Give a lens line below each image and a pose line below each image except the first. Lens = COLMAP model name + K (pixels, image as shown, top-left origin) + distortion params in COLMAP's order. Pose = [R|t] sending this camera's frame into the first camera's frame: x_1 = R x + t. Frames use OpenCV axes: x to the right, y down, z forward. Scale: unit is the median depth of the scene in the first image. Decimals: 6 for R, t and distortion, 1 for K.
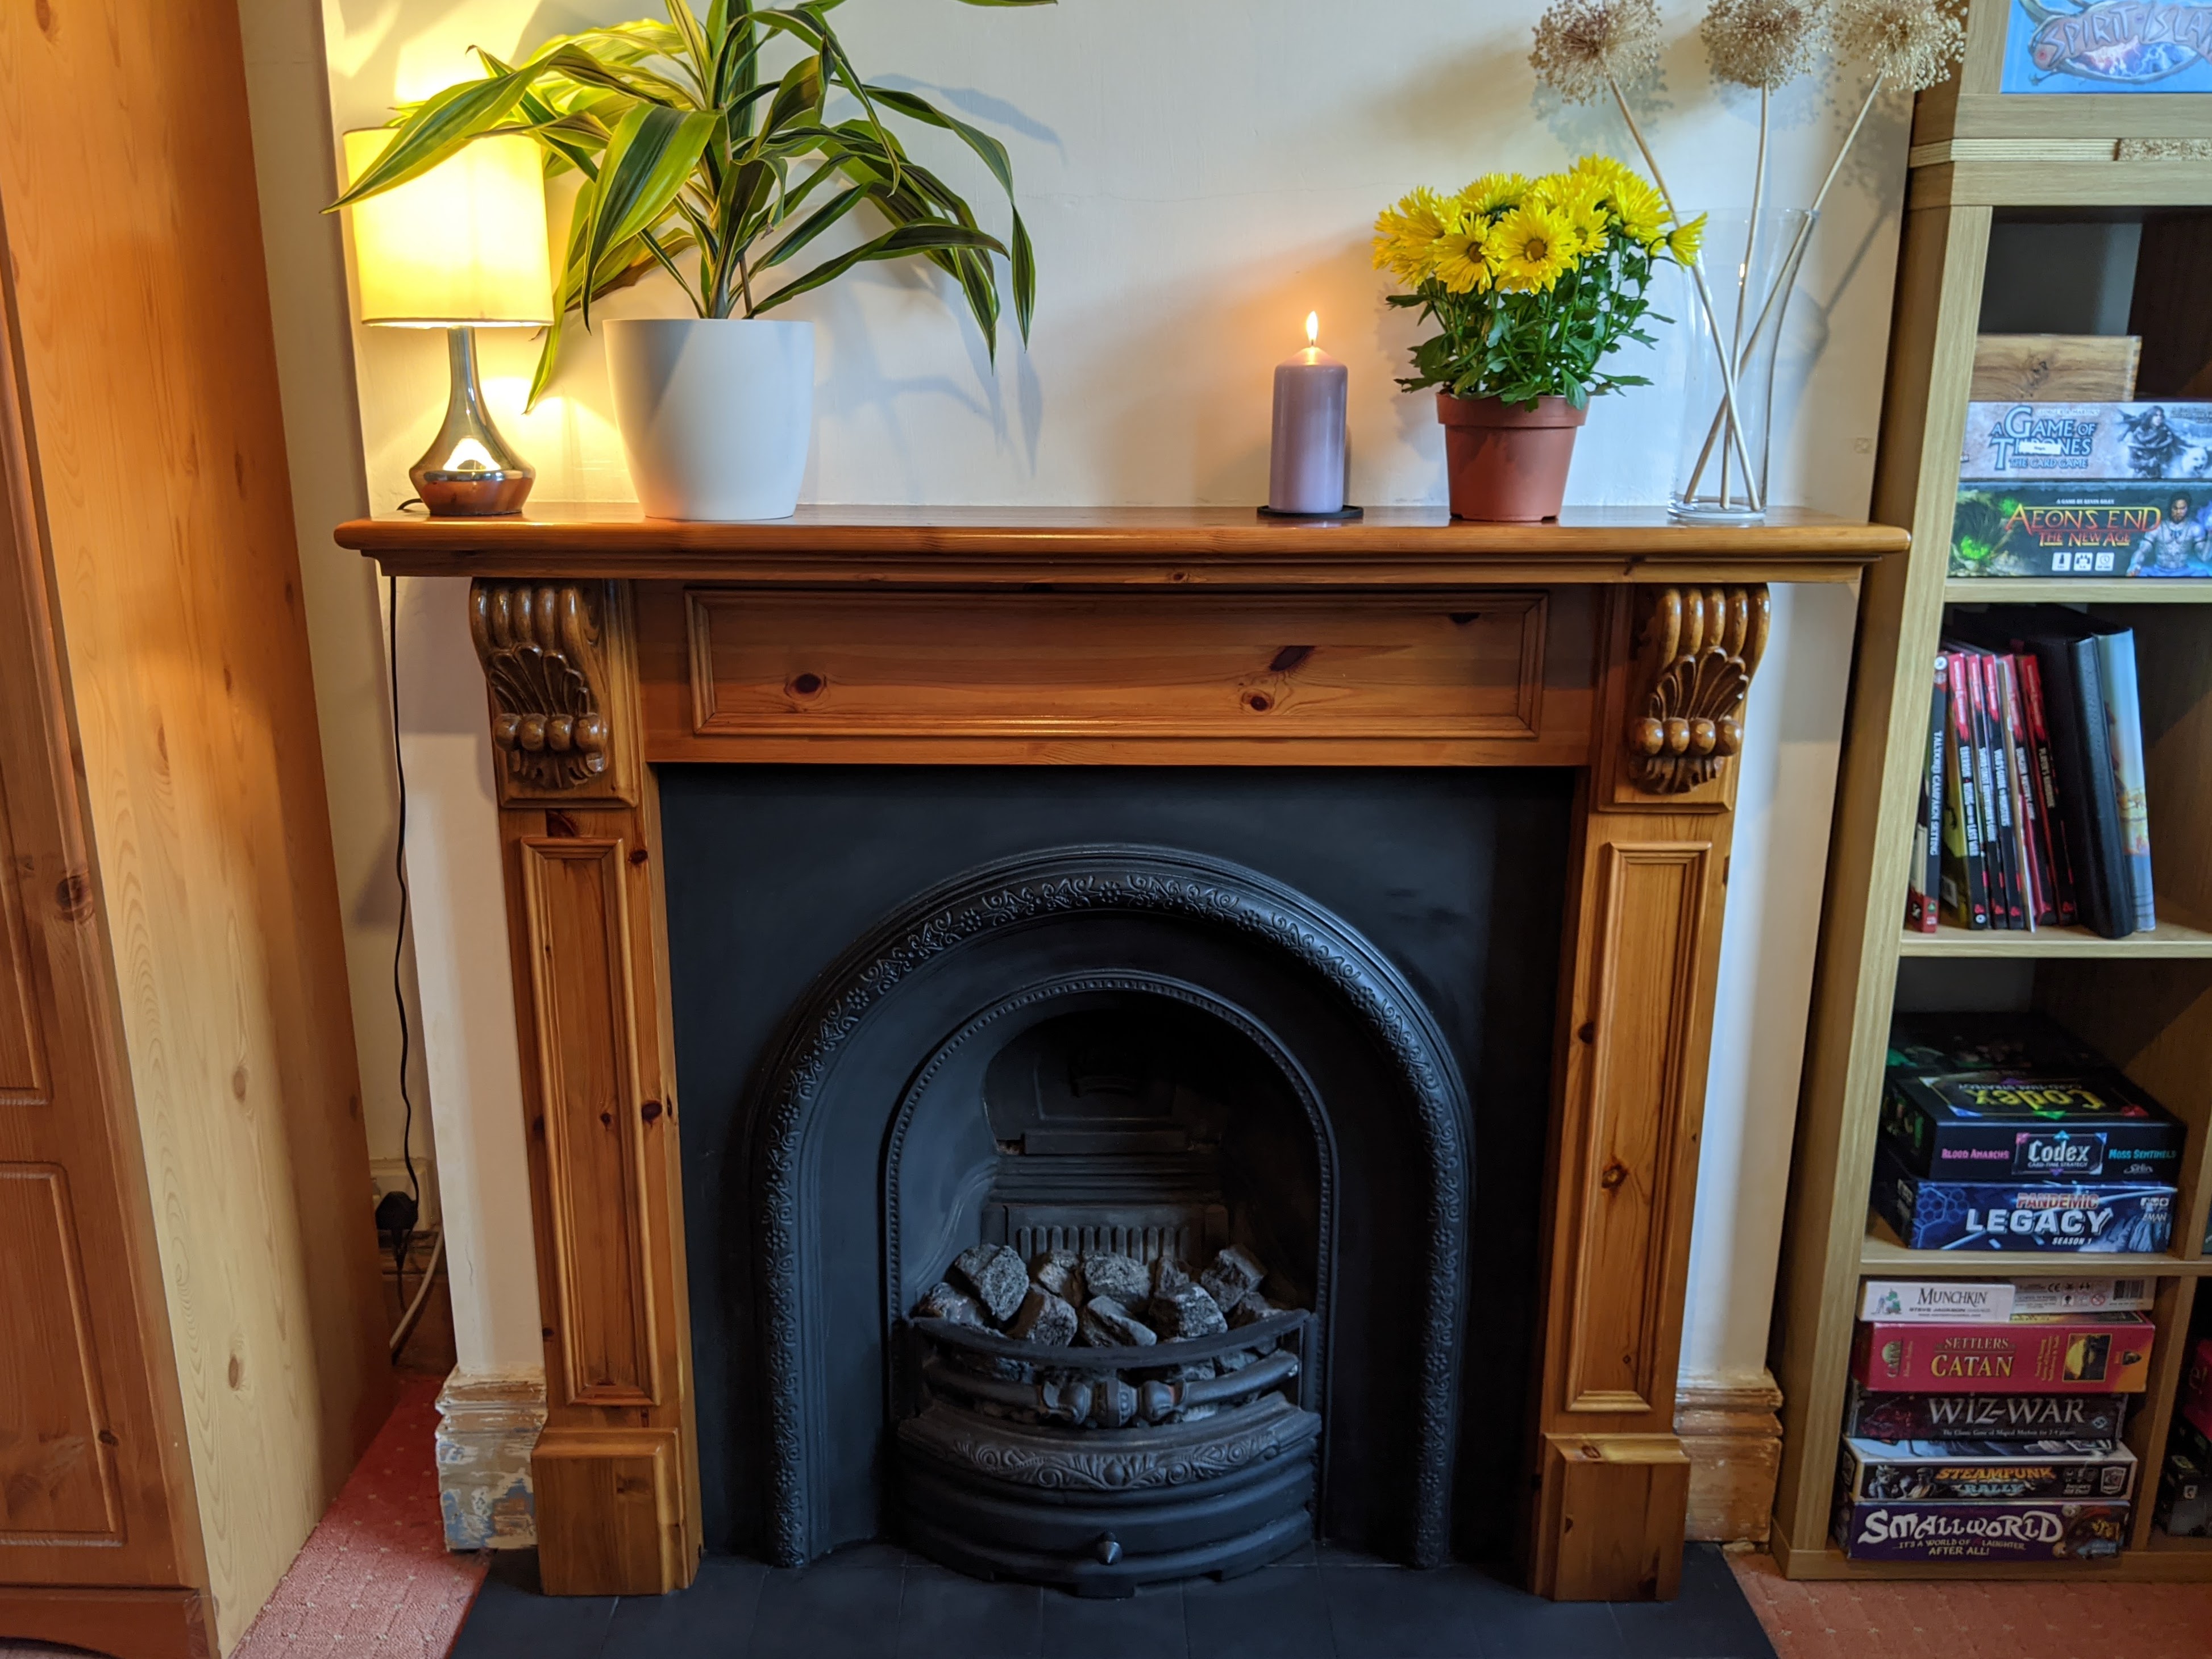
lens RADIAL K [[1847.1, 0, 1087.2], [0, 1847.1, 863.1], [0, 0, 1]] dist [0.038732, -0.062316]
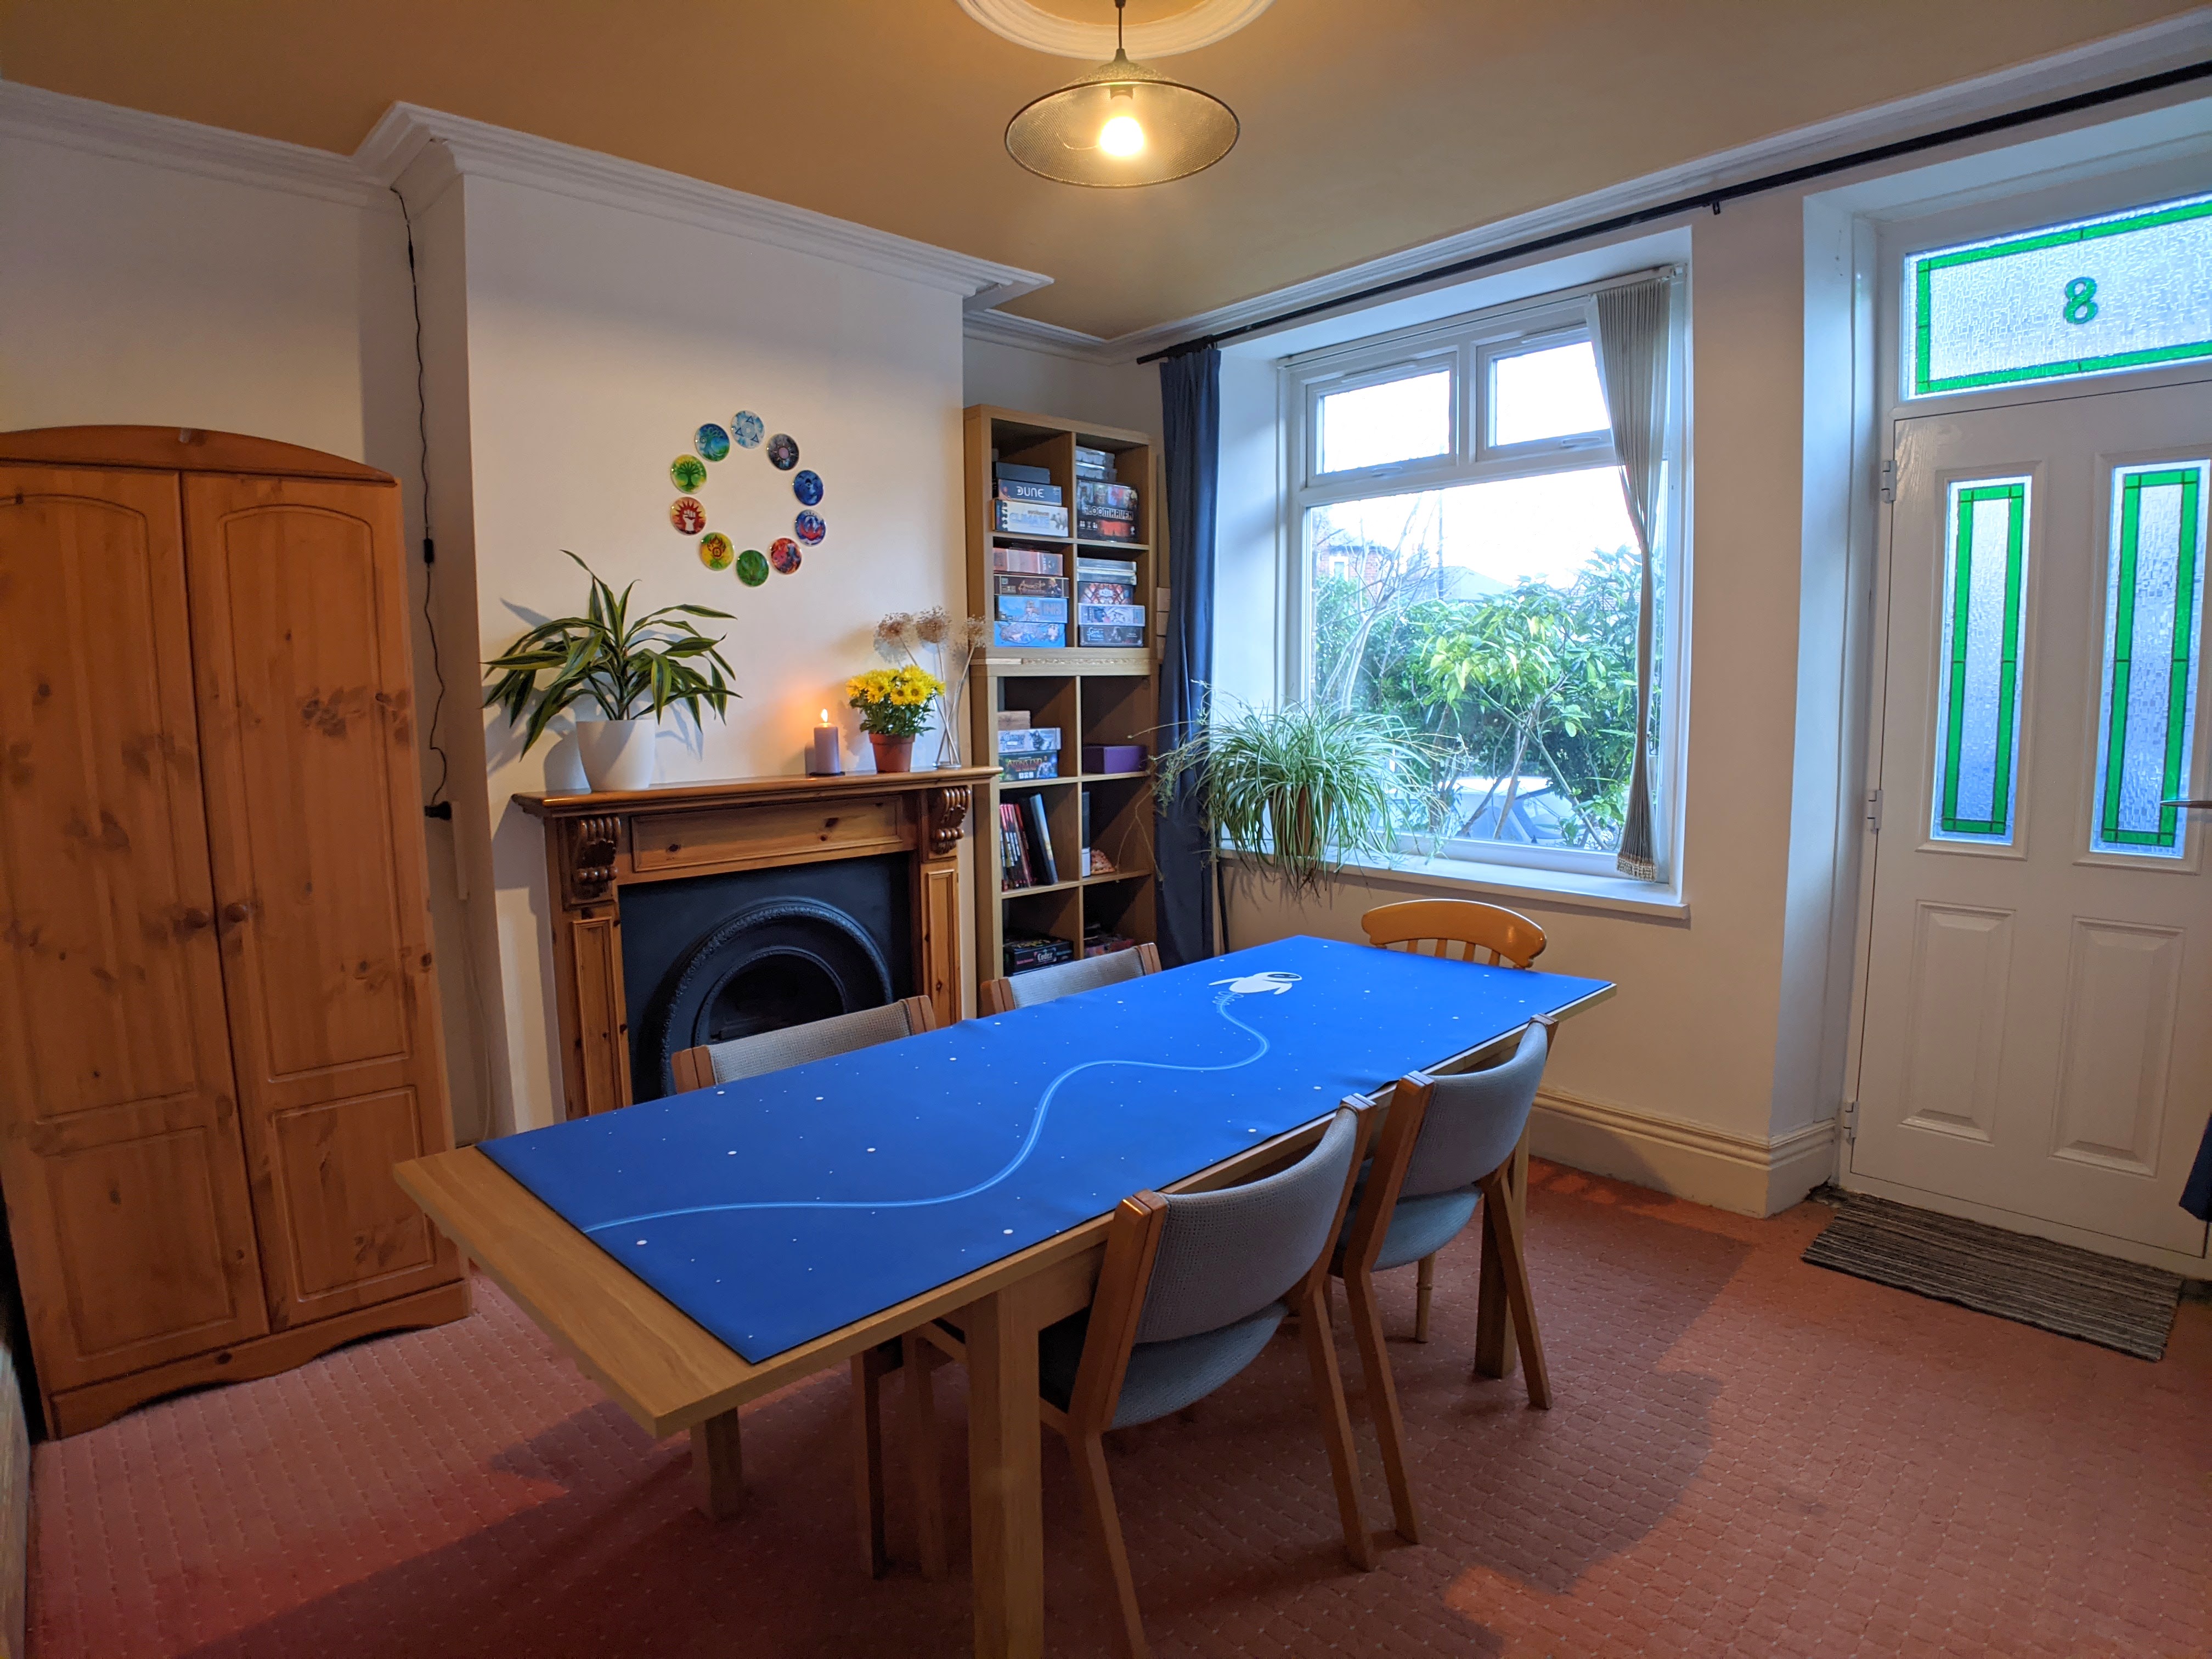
lens RADIAL K [[1199.0, 0, 1081.3], [0, 1199.0, 842.2], [0, 0, 1]] dist [-0.079565, 0.001709]
pose [[0.722793, -0.097428, 0.684162, -0.868908], [0.203843, 0.976021, -0.076363, 0.140227], [-0.660317, 0.194656, 0.725321, -0.610348]]
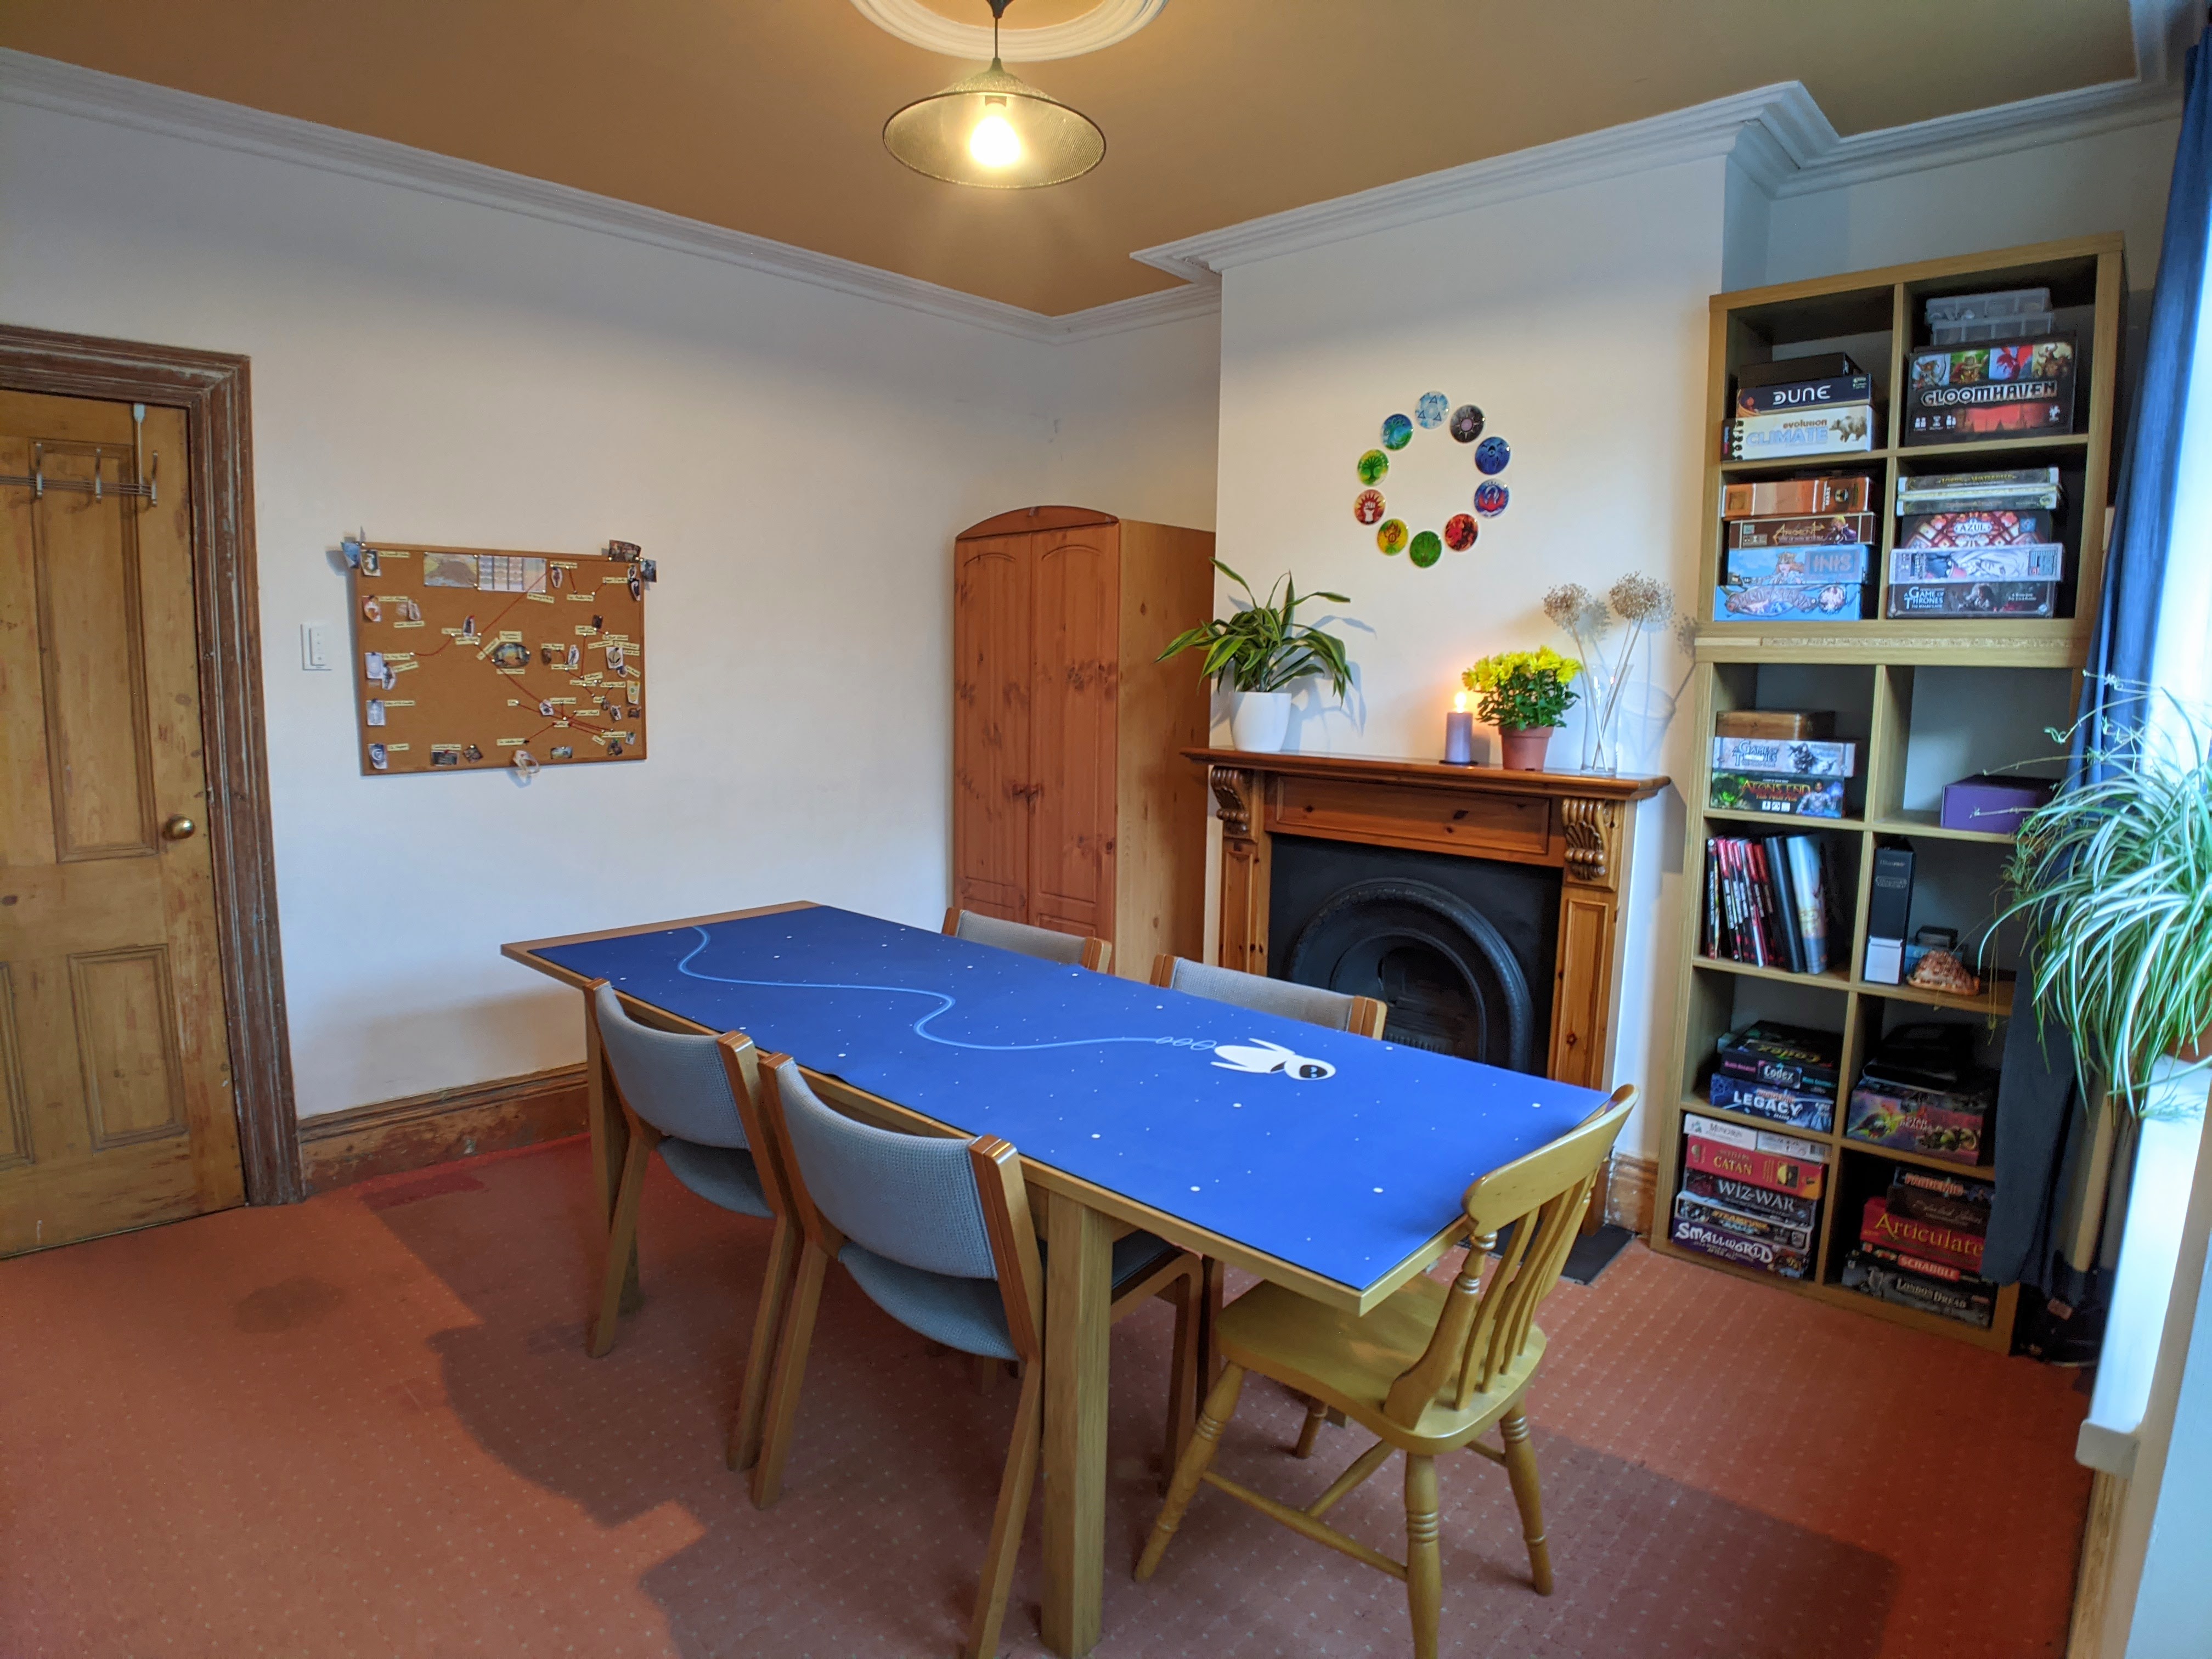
lens RADIAL K [[1199.0, 0, 1070.5], [0, 1199.0, 830.8], [0, 0, 1]] dist [-0.079565, 0.001709]
pose [[0.725000, 0.099407, -0.681538, 0.859917], [-0.202718, 0.976496, -0.073216, 0.152450], [0.658241, 0.191242, 0.728111, -0.635228]]
